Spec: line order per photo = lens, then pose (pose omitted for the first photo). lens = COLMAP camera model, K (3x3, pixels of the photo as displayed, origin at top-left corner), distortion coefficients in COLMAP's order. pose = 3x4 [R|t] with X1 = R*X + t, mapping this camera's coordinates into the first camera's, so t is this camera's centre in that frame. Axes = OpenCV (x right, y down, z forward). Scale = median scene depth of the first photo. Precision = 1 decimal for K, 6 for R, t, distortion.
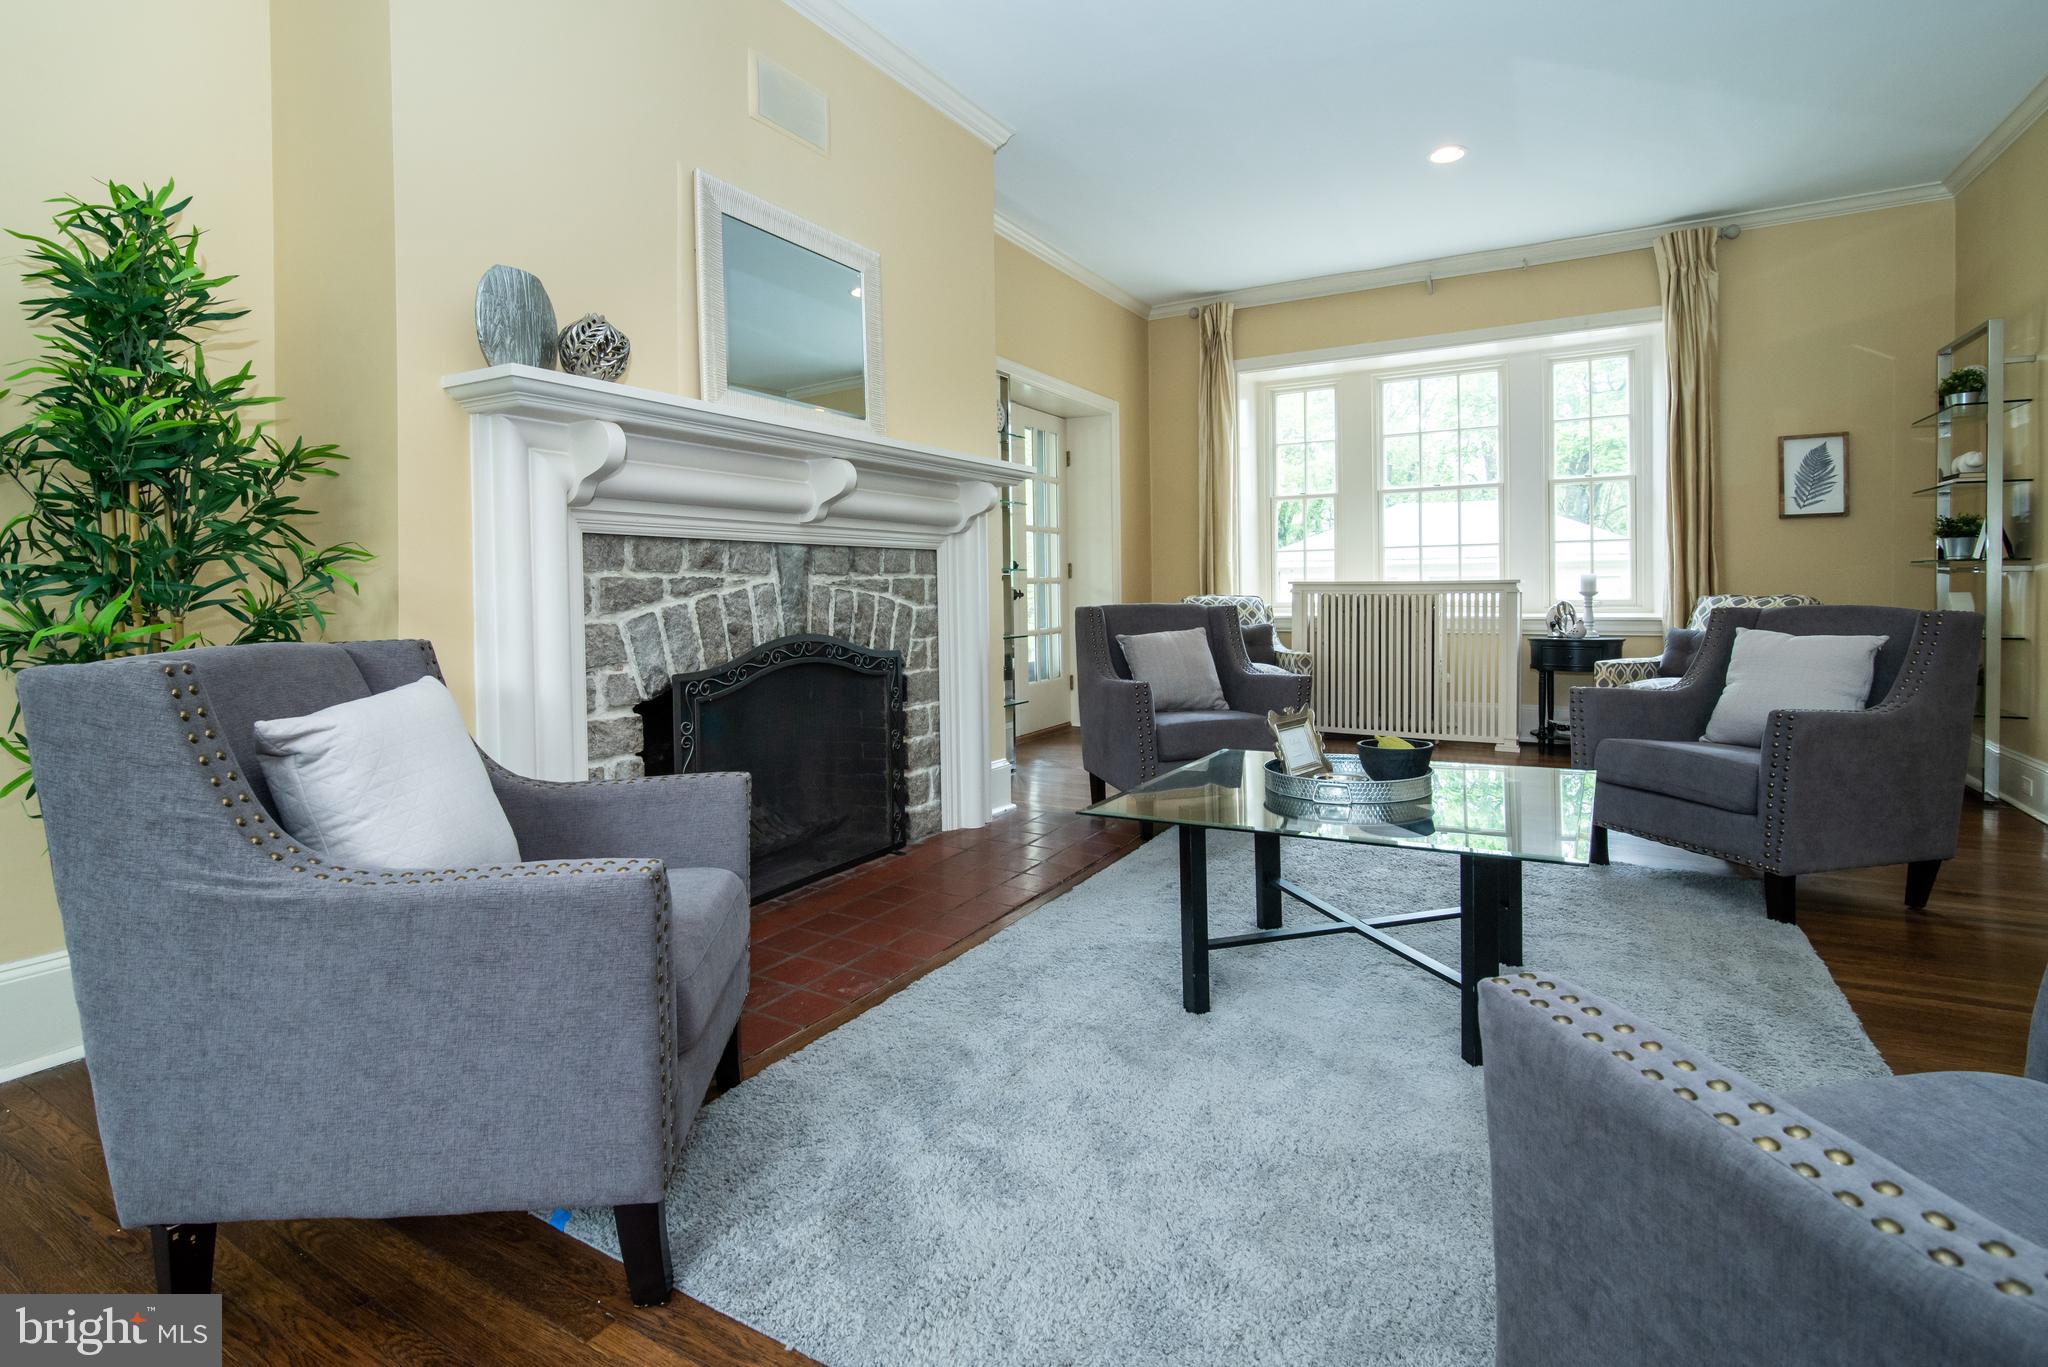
lens RADIAL K [[1009.3, 0, 960.4], [0, 1009.3, 601.1], [0, 0, 1]] dist [-0.001314, -0.000723]
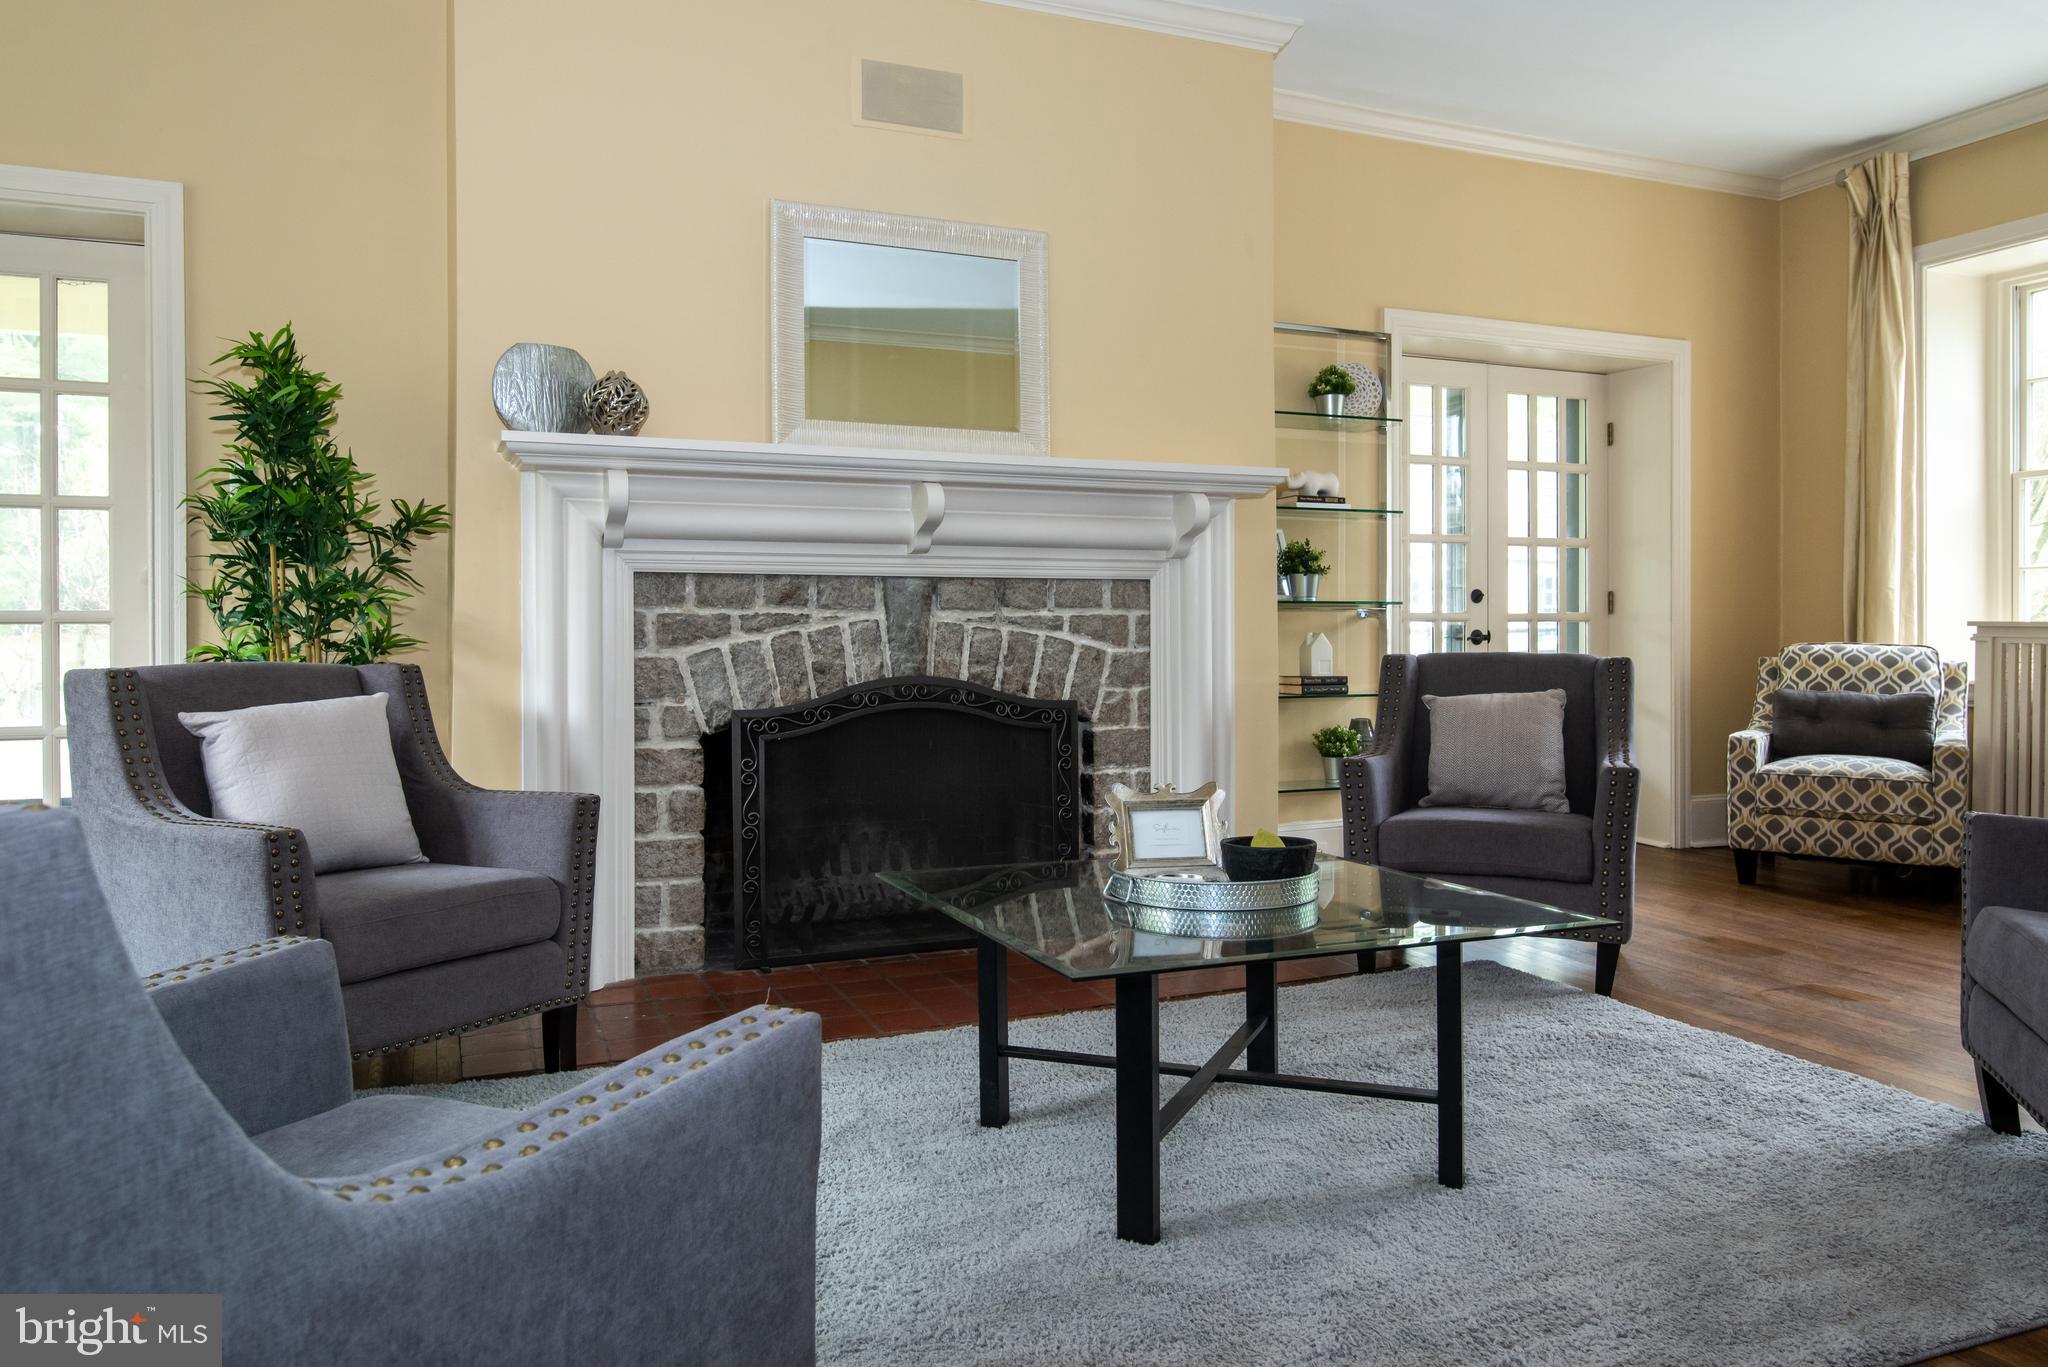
lens RADIAL K [[1386.8, 0, 984.2], [0, 1386.8, 634.9], [0, 0, 1]] dist [-0.002127, 0.004673]
pose [[0.798790, 0.014045, -0.601447, 0.665585], [-0.016017, 0.999870, 0.002077, -0.008057], [0.601397, 0.007975, 0.798910, 0.040406]]
